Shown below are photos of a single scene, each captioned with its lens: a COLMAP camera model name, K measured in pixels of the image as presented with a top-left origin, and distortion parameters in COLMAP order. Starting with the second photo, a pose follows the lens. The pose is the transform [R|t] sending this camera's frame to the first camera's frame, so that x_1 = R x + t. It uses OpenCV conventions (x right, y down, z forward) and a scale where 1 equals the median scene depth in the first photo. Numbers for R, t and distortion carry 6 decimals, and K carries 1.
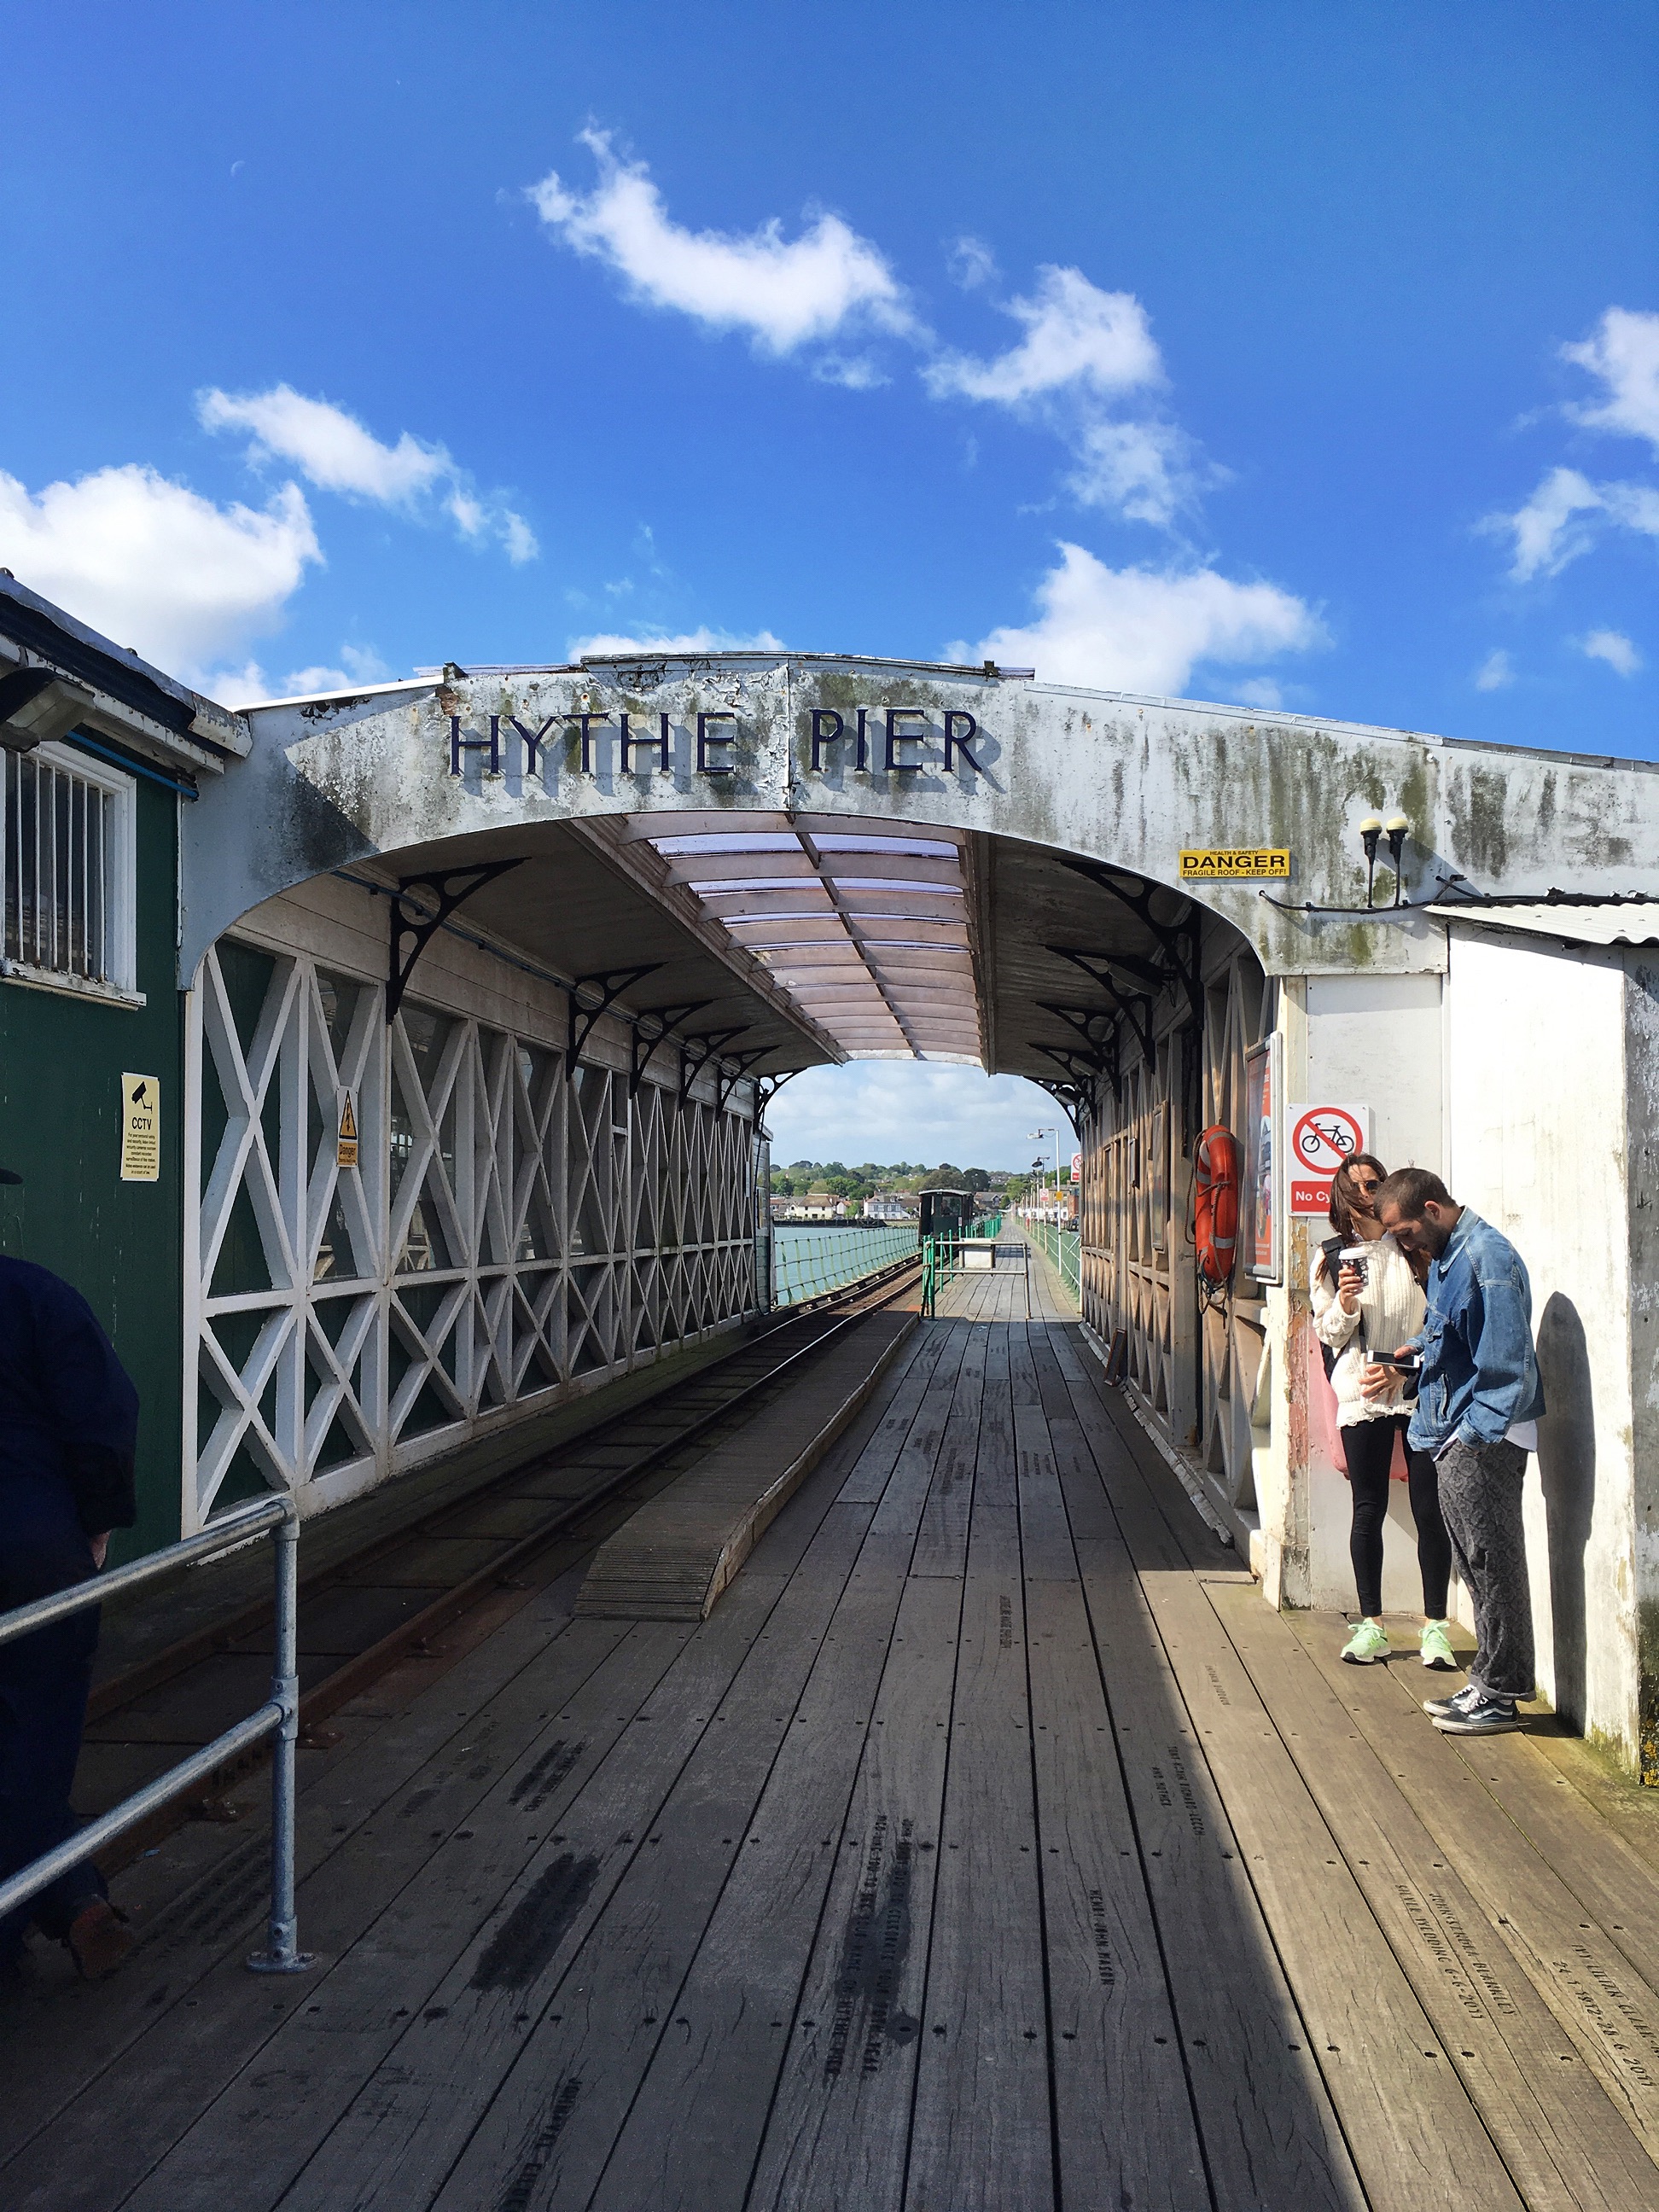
lens RADIAL K [[1845.2, 0, 821.8], [0, 1845.2, 1153.0], [0, 0, 1]] dist [0.081968, -0.104799]
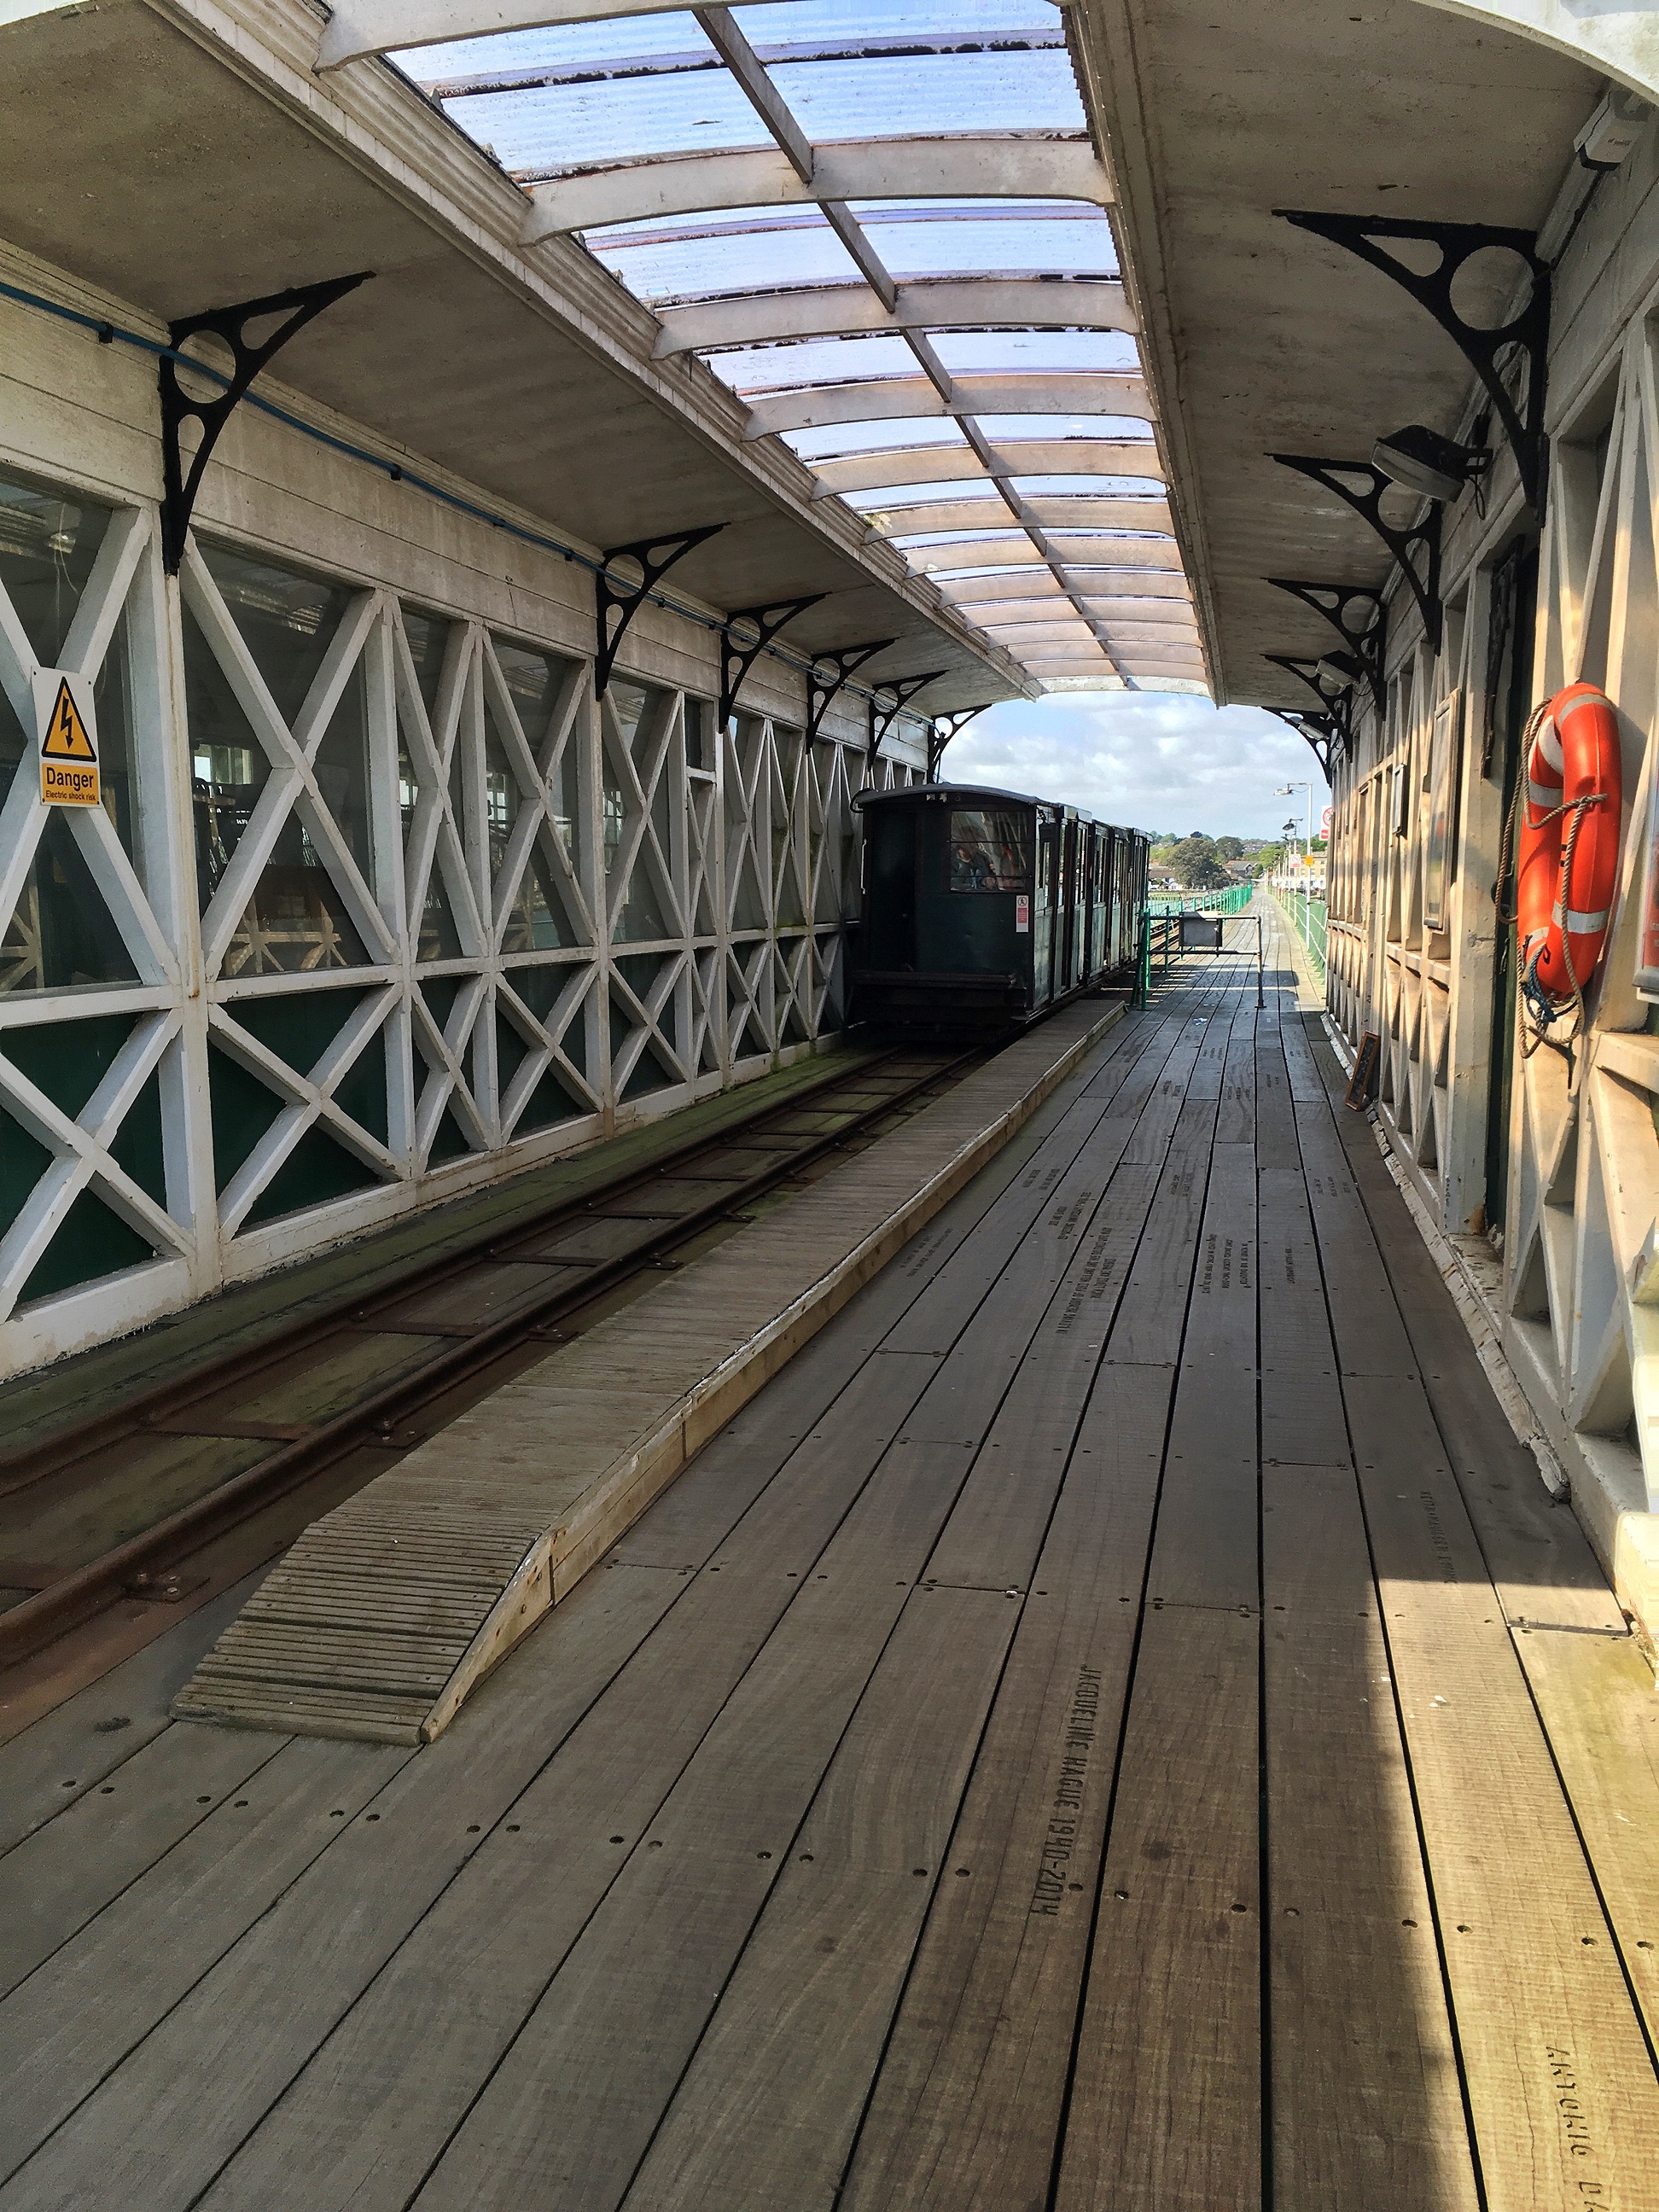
lens RADIAL K [[1845.2, 0, 821.8], [0, 1845.2, 1153.0], [0, 0, 1]] dist [0.081968, -0.104799]
pose [[0.991601, 0.007363, -0.129125, 0.087081], [0.015294, 0.984698, 0.173596, 0.021166], [0.128428, -0.174113, 0.976315, 0.521641]]
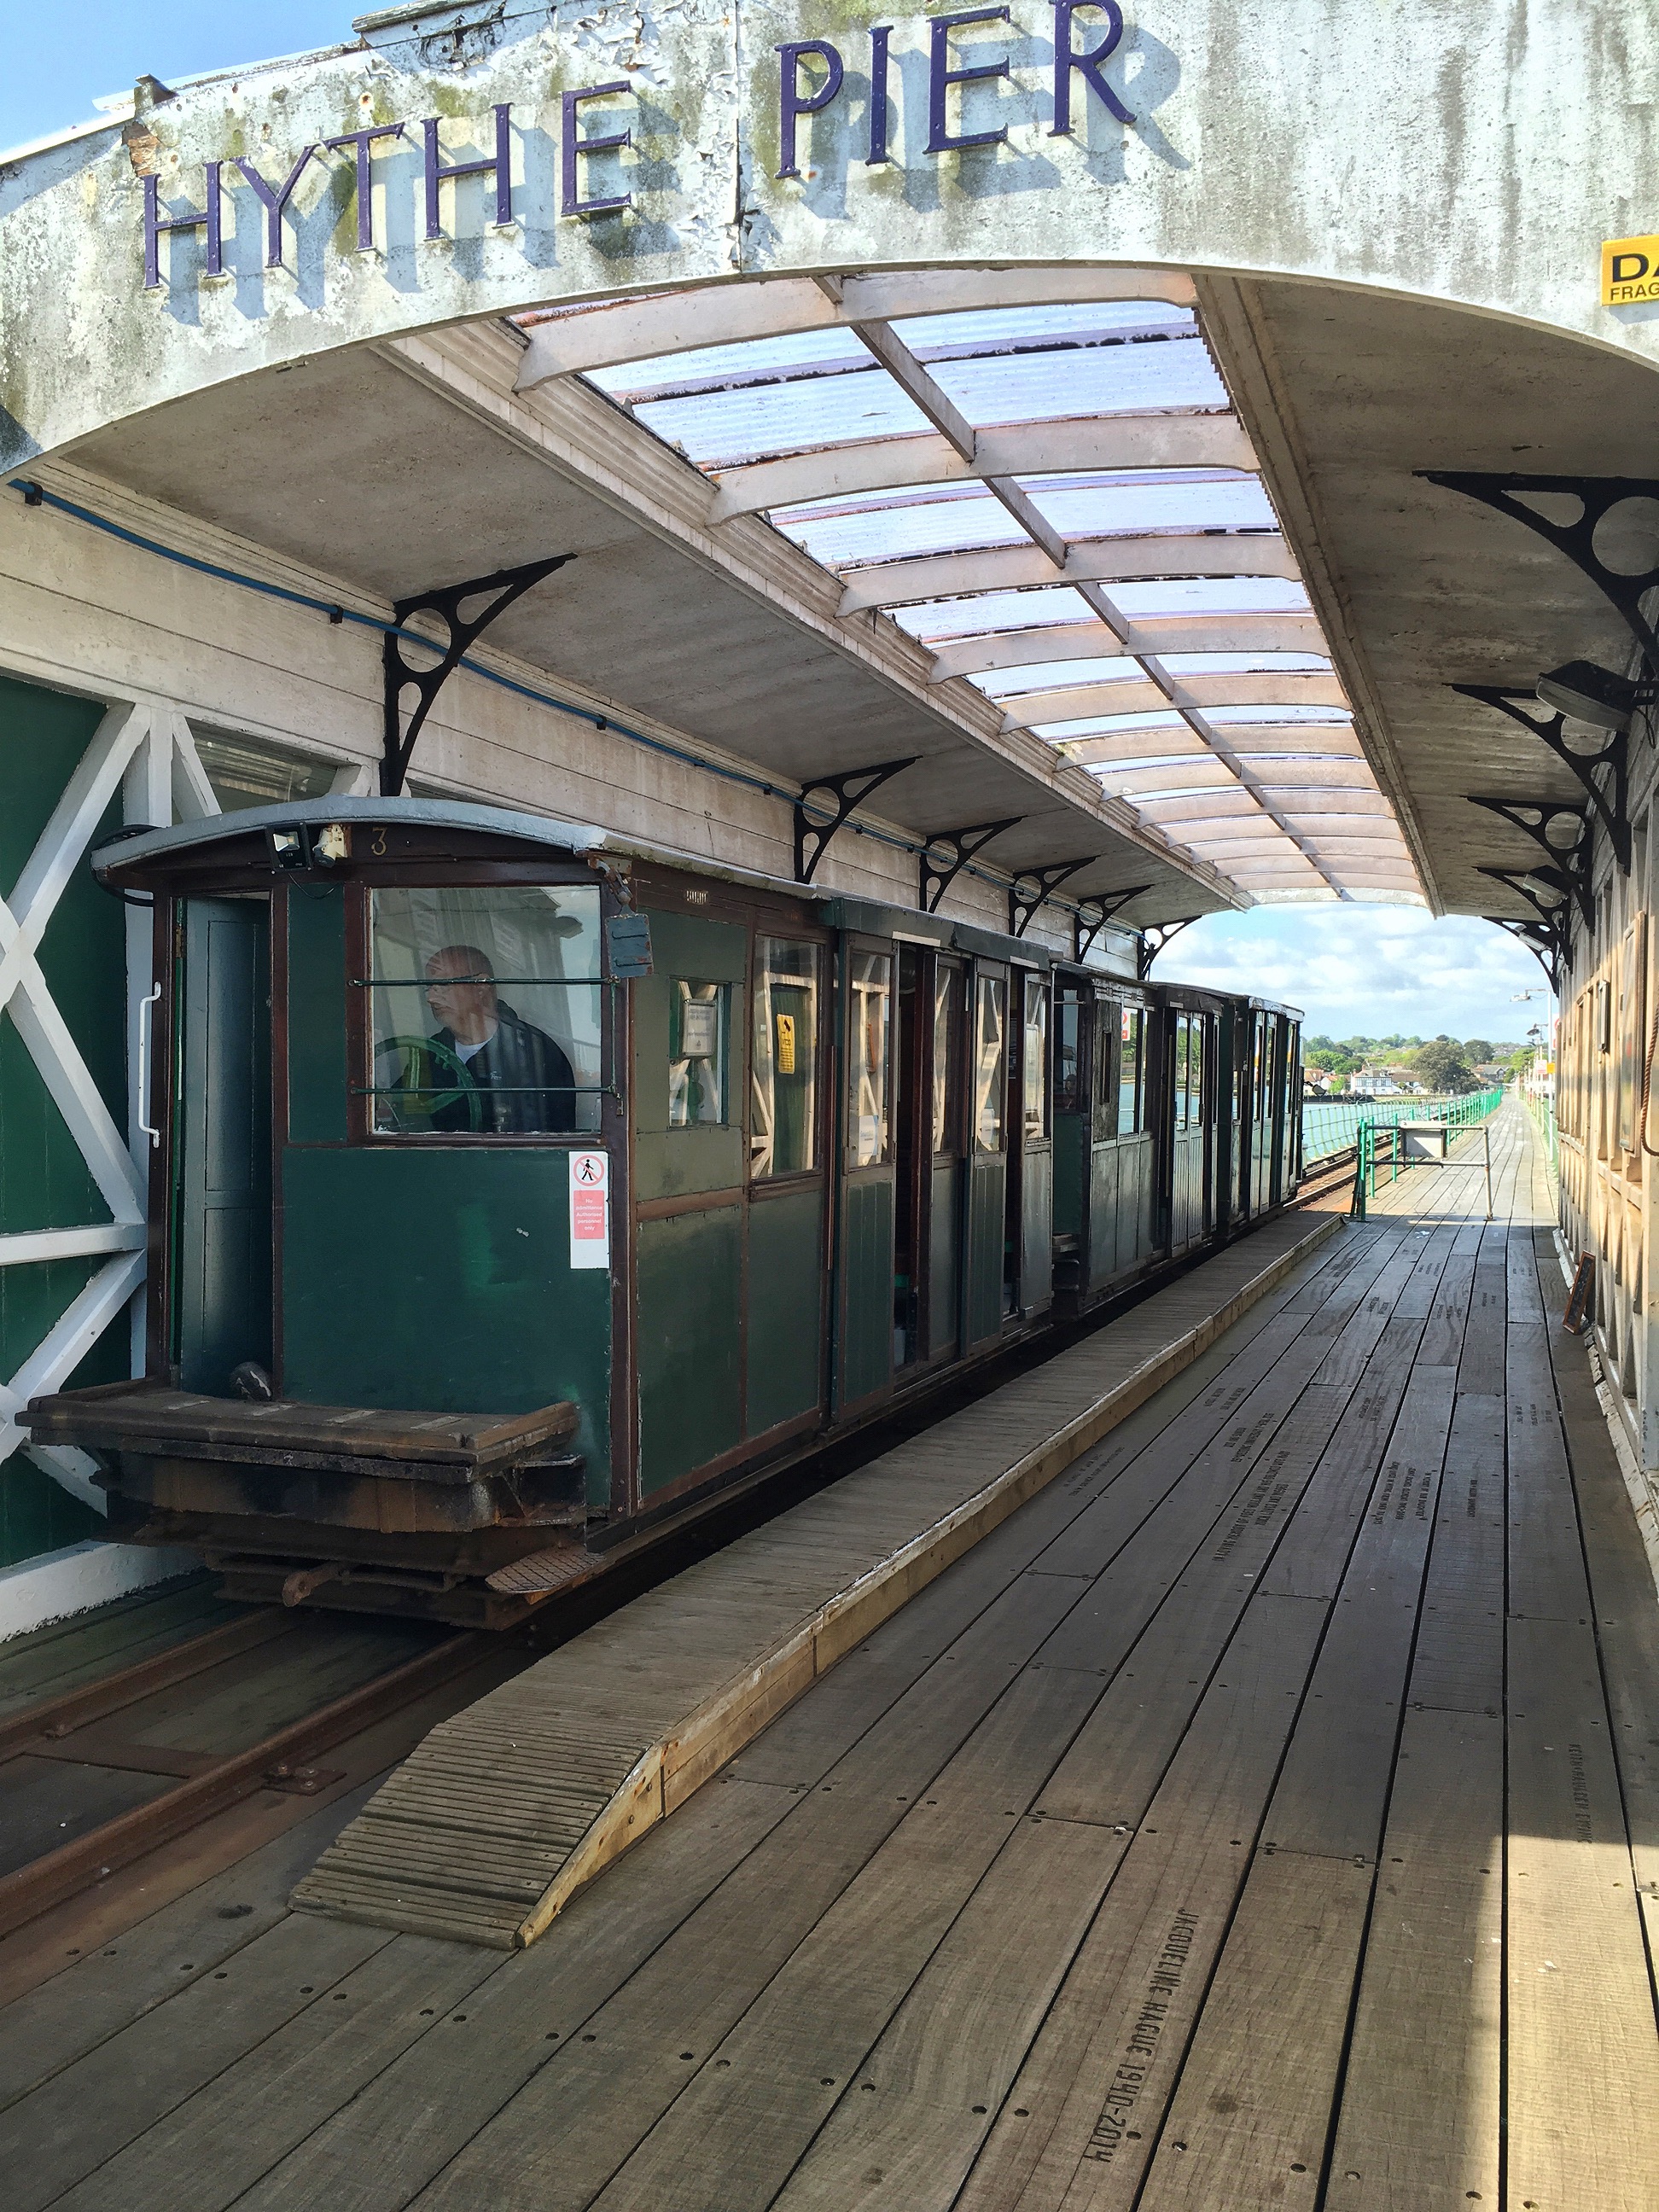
lens RADIAL K [[1863.9, 0, 821.3], [0, 1863.9, 1153.3], [0, 0, 1]] dist [0.084967, -0.110528]
pose [[0.968654, 0.001020, -0.248413, 0.122368], [0.015384, 0.997826, 0.064087, 0.012102], [0.247938, -0.065899, 0.966532, 0.502010]]
